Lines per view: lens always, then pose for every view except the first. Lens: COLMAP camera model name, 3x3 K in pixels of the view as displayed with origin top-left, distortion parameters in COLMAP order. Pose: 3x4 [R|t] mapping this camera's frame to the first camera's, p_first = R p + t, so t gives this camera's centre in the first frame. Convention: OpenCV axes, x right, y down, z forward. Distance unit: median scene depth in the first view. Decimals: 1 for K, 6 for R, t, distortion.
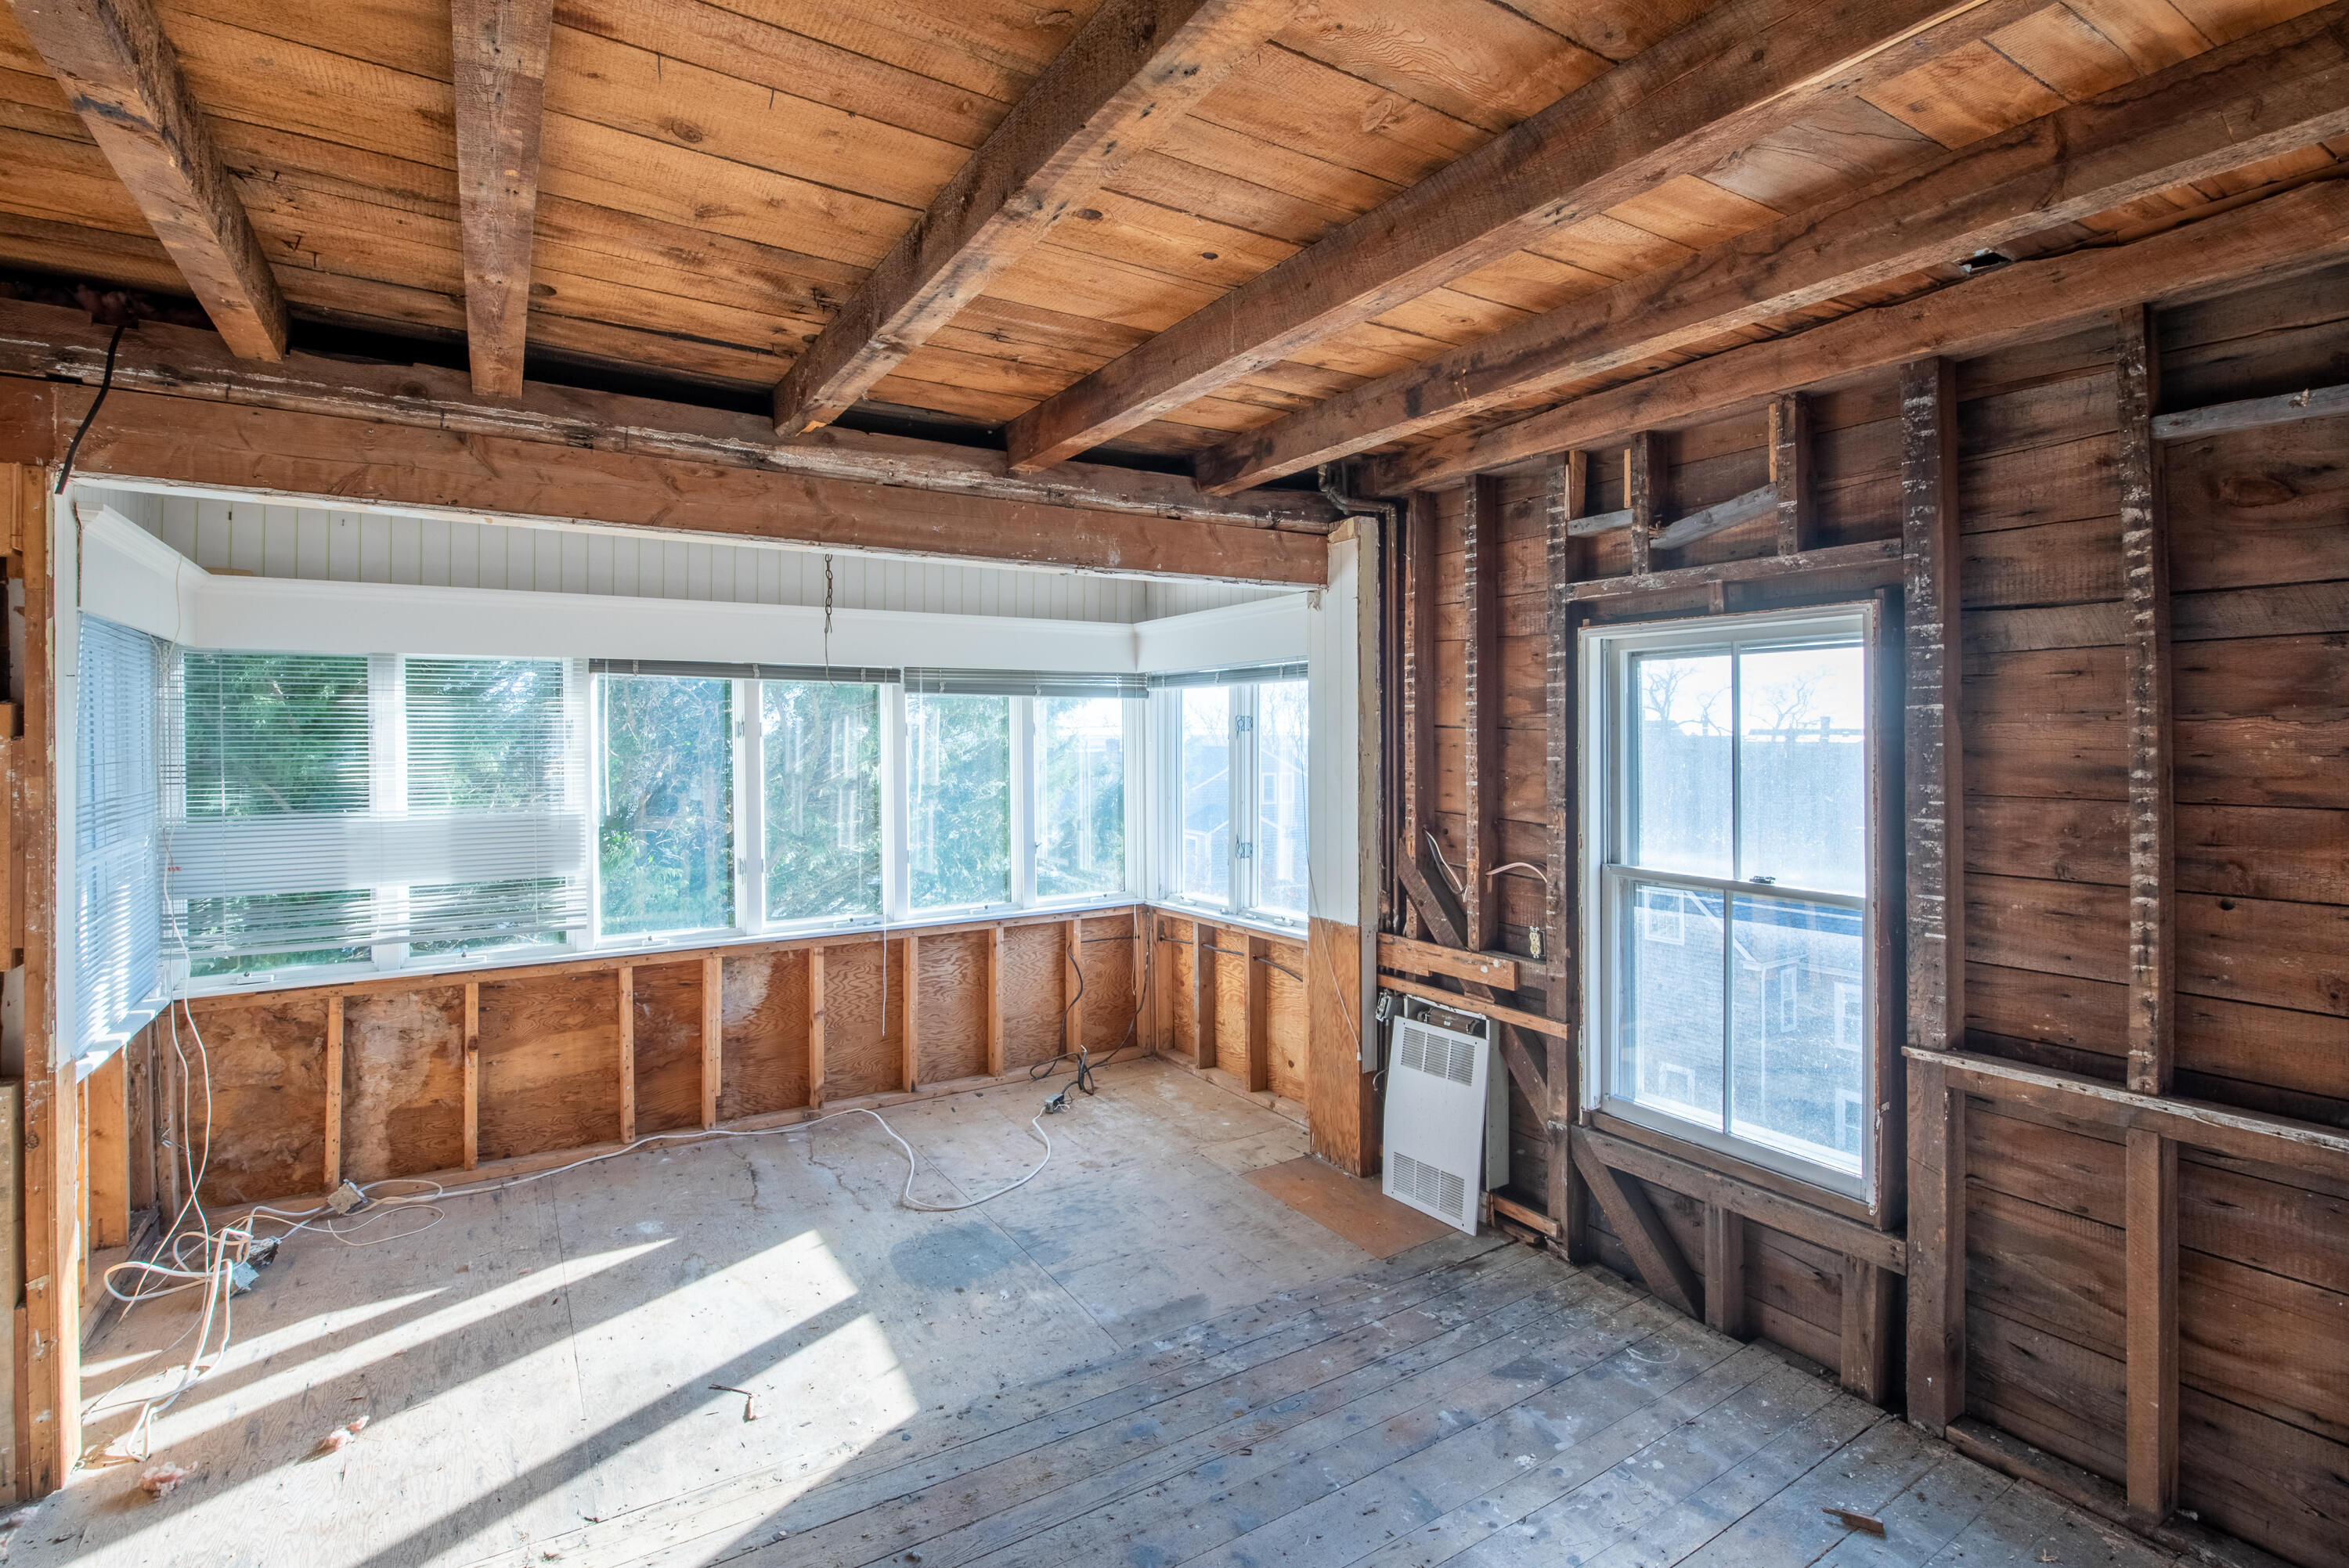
lens RADIAL K [[1075.8, 0, 1179.5], [0, 1075.8, 777.9], [0, 0, 1]] dist [-0.002370, -0.000355]
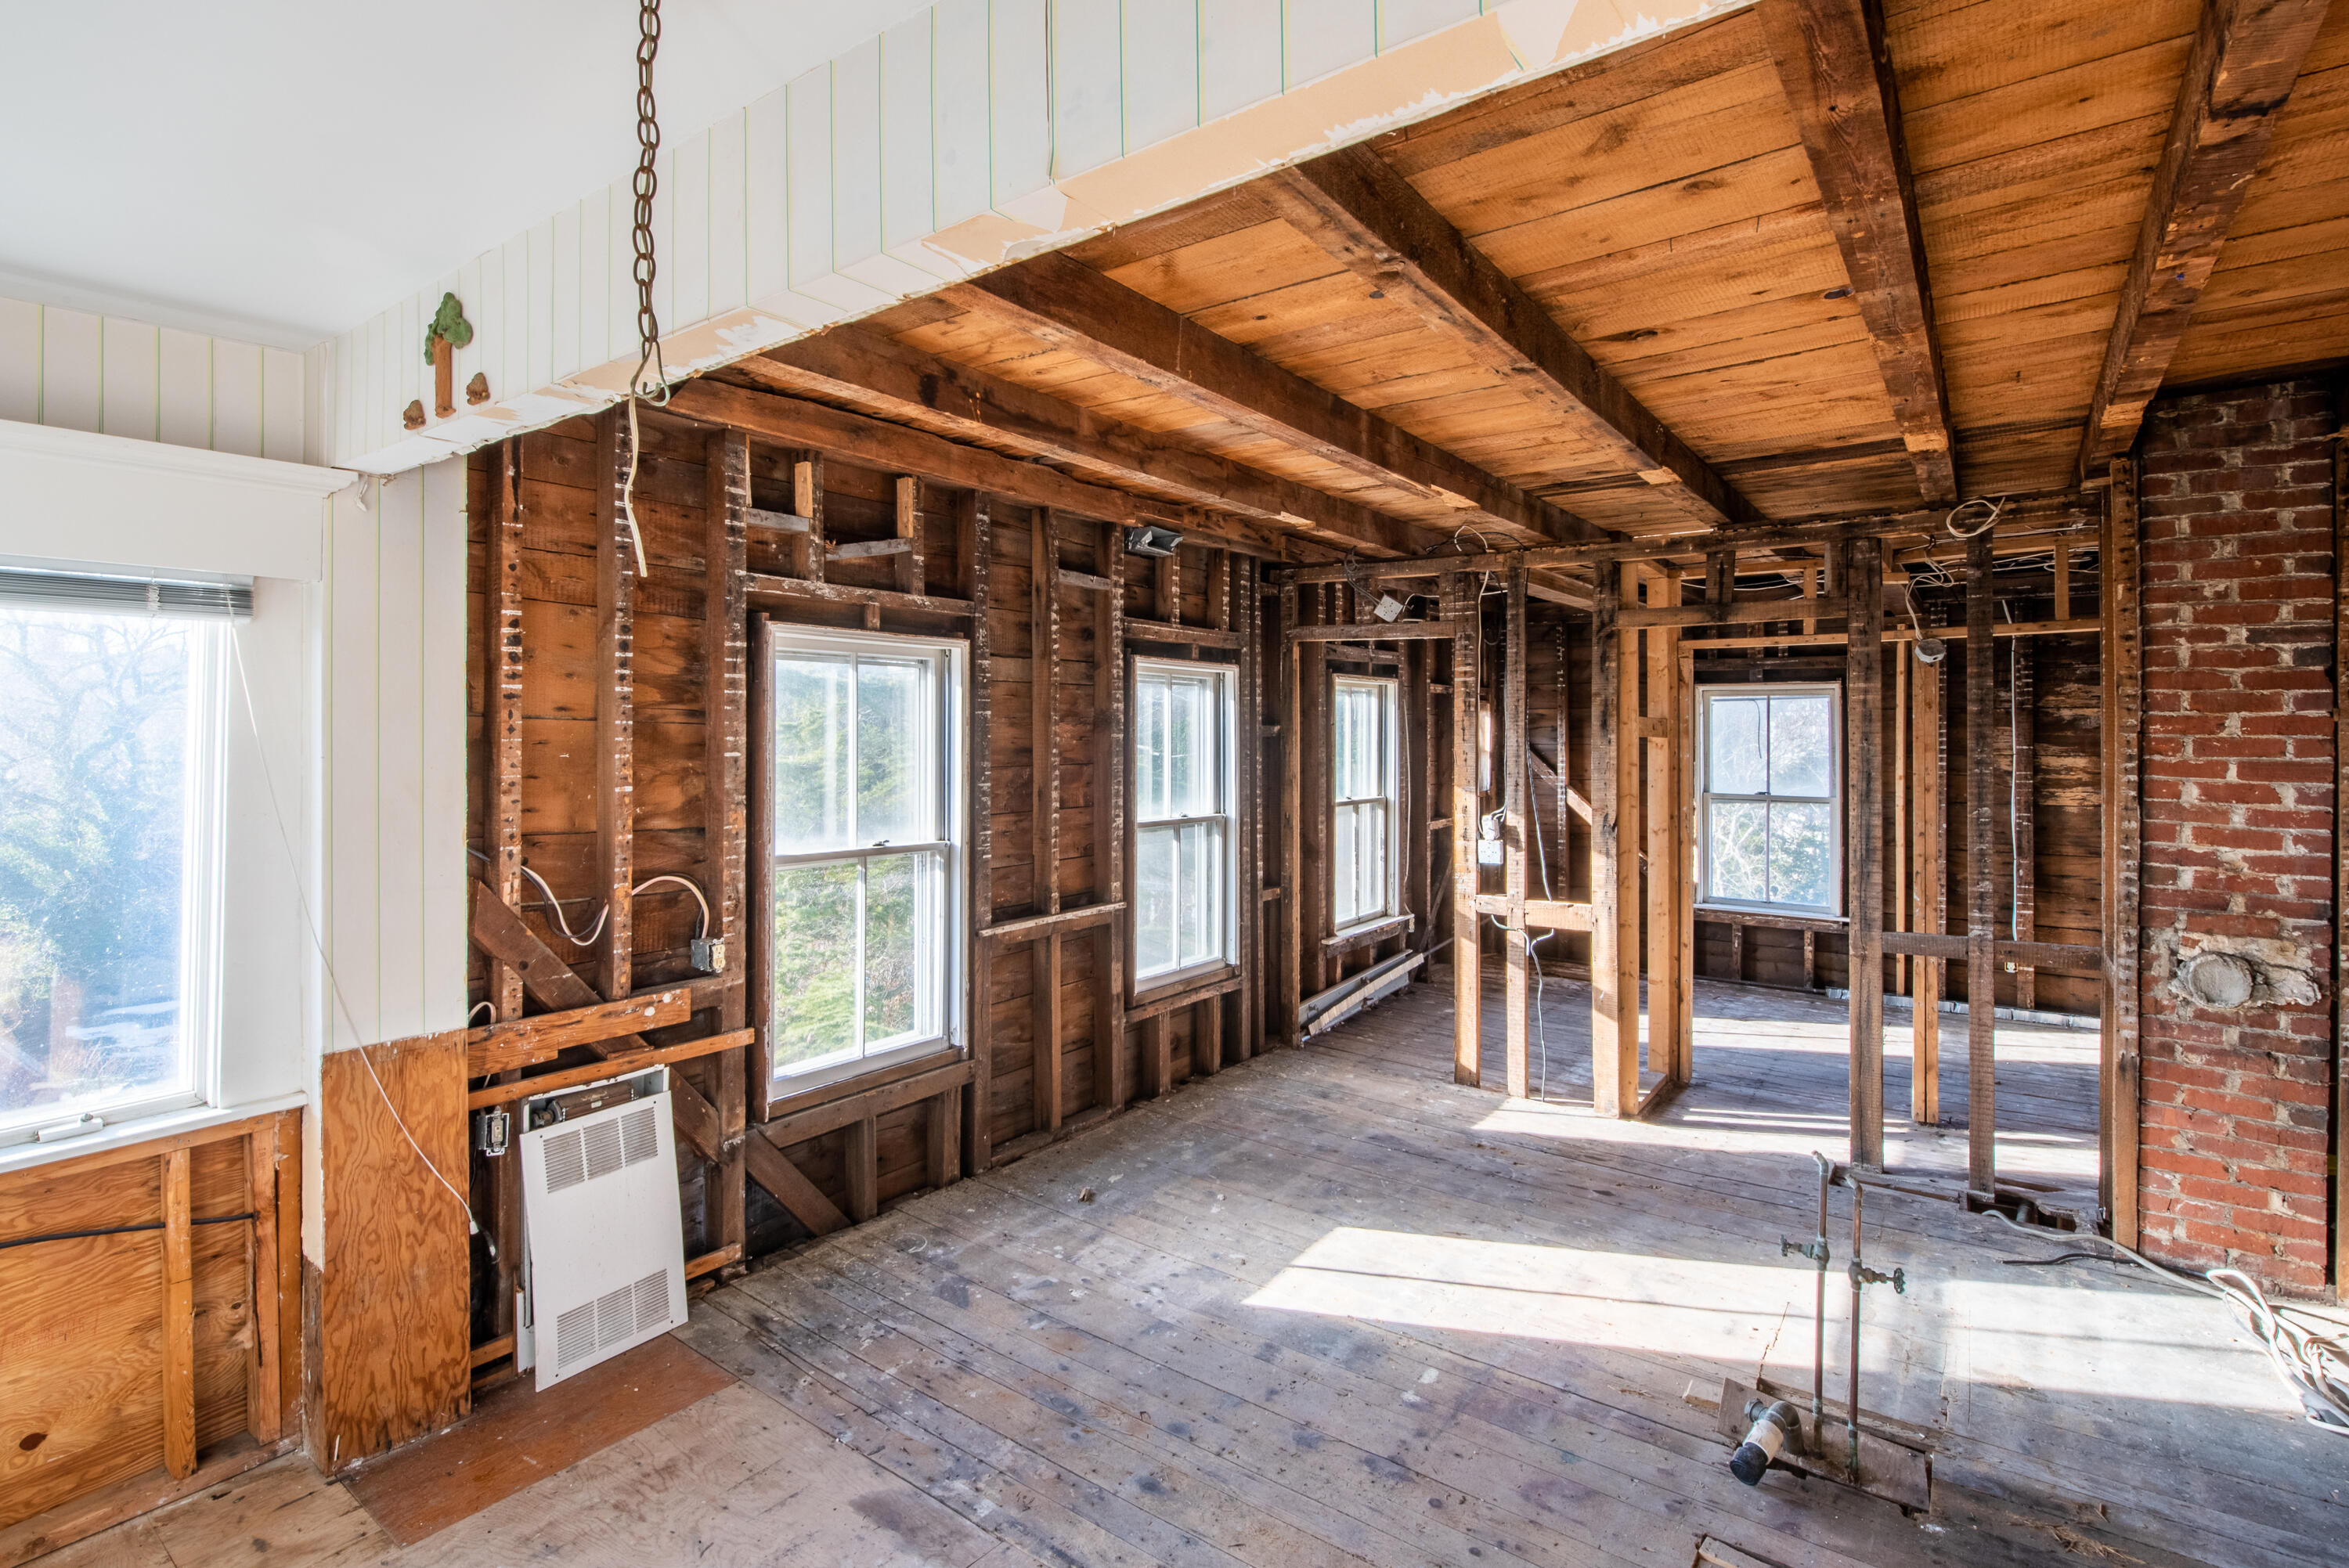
lens RADIAL K [[1075.8, 0, 1179.5], [0, 1075.8, 777.9], [0, 0, 1]] dist [-0.002370, -0.000355]
pose [[-0.334117, -0.041567, 0.941615, -0.703647], [0.033772, 0.997858, 0.056034, -0.038706], [-0.941927, 0.050522, -0.331997, 0.993271]]
